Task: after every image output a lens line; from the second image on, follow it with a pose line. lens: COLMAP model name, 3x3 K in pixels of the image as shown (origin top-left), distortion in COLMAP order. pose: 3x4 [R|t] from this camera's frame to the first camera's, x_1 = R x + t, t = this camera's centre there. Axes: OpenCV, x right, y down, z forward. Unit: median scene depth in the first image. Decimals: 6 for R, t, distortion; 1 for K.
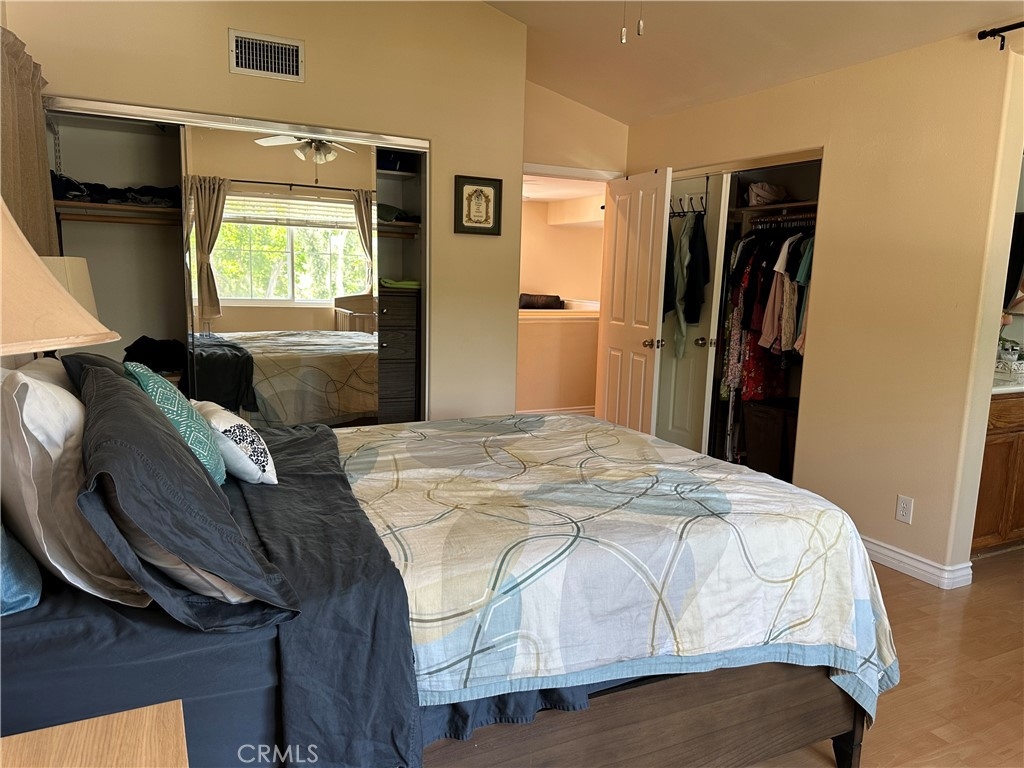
lens RADIAL K [[718.8, 0, 531.6], [0, 718.8, 377.1], [0, 0, 1]] dist [0.073306, -0.112135]
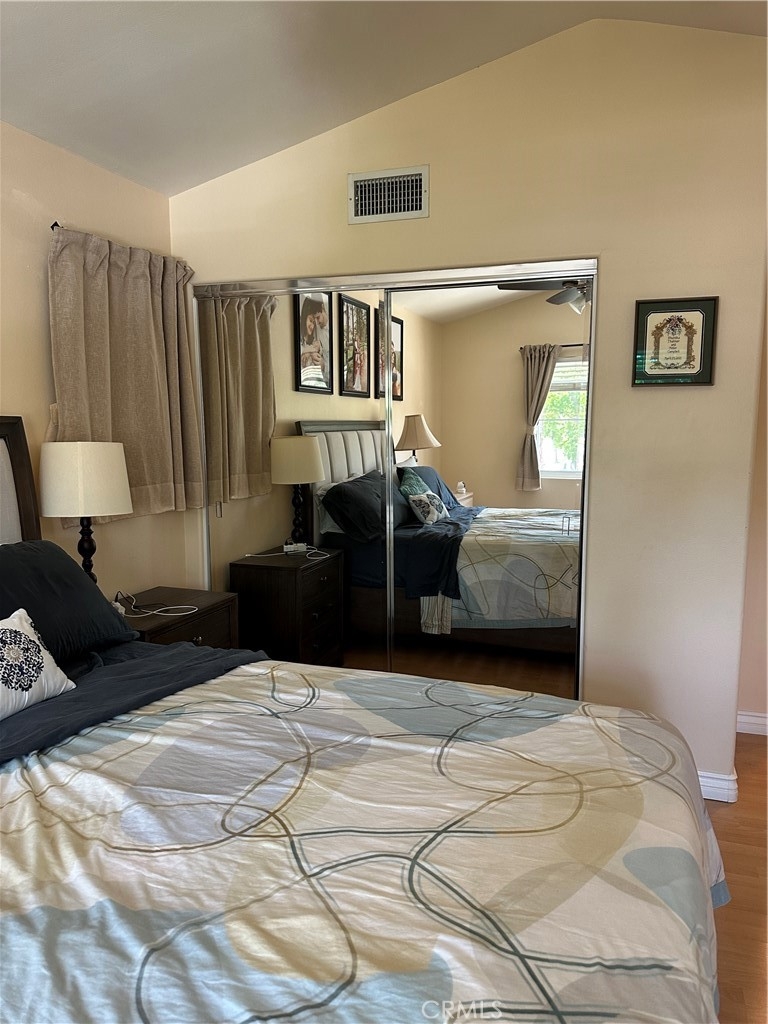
lens RADIAL K [[713.5, 0, 384.0], [0, 713.5, 512.0], [0, 0, 1]] dist [0.195640, -0.350206]
pose [[0.701955, 0.056675, -0.709963, 0.222876], [-0.085842, 0.996294, -0.005342, -0.058380], [0.707029, 0.064694, 0.704219, 0.359879]]
